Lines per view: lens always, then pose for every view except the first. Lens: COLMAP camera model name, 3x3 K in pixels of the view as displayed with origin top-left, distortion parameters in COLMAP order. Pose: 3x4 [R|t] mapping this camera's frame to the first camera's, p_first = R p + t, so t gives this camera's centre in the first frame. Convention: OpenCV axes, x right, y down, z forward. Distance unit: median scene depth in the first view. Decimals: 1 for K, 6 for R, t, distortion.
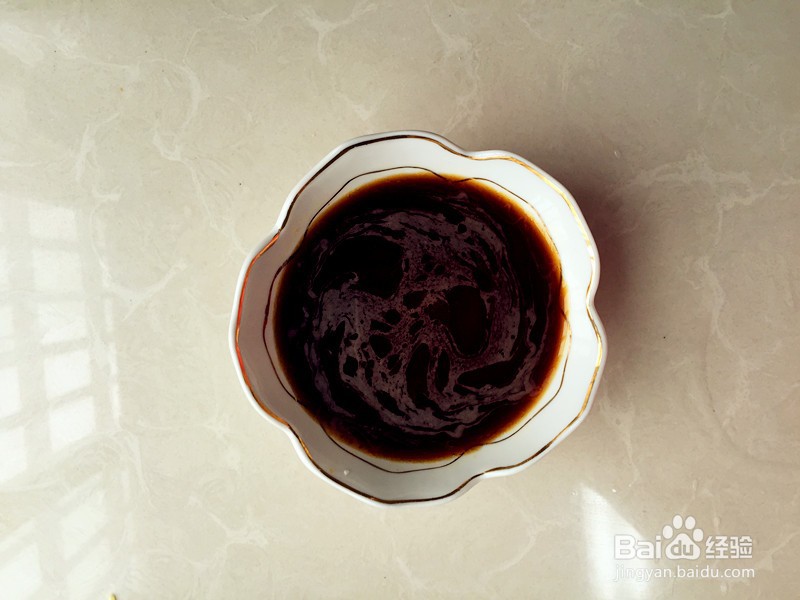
lens RADIAL K [[687.7, 0, 400.0], [0, 687.7, 300.0], [0, 0, 1]] dist [0.059081, -0.123116]
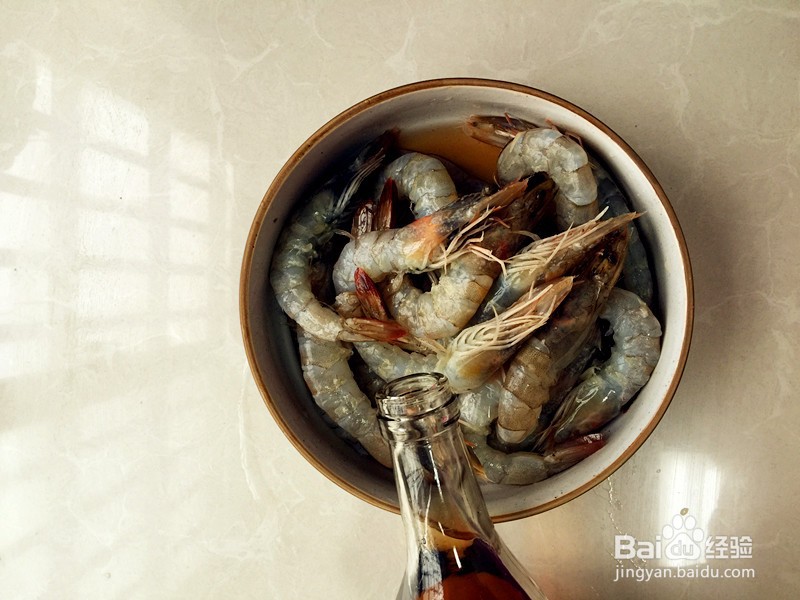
lens RADIAL K [[687.7, 0, 400.0], [0, 687.7, 300.0], [0, 0, 1]] dist [0.059081, -0.123116]
pose [[0.981885, 0.104673, -0.157944, 0.199329], [-0.105113, 0.994445, 0.005588, 0.421478], [0.157651, 0.011116, 0.987432, -0.320149]]
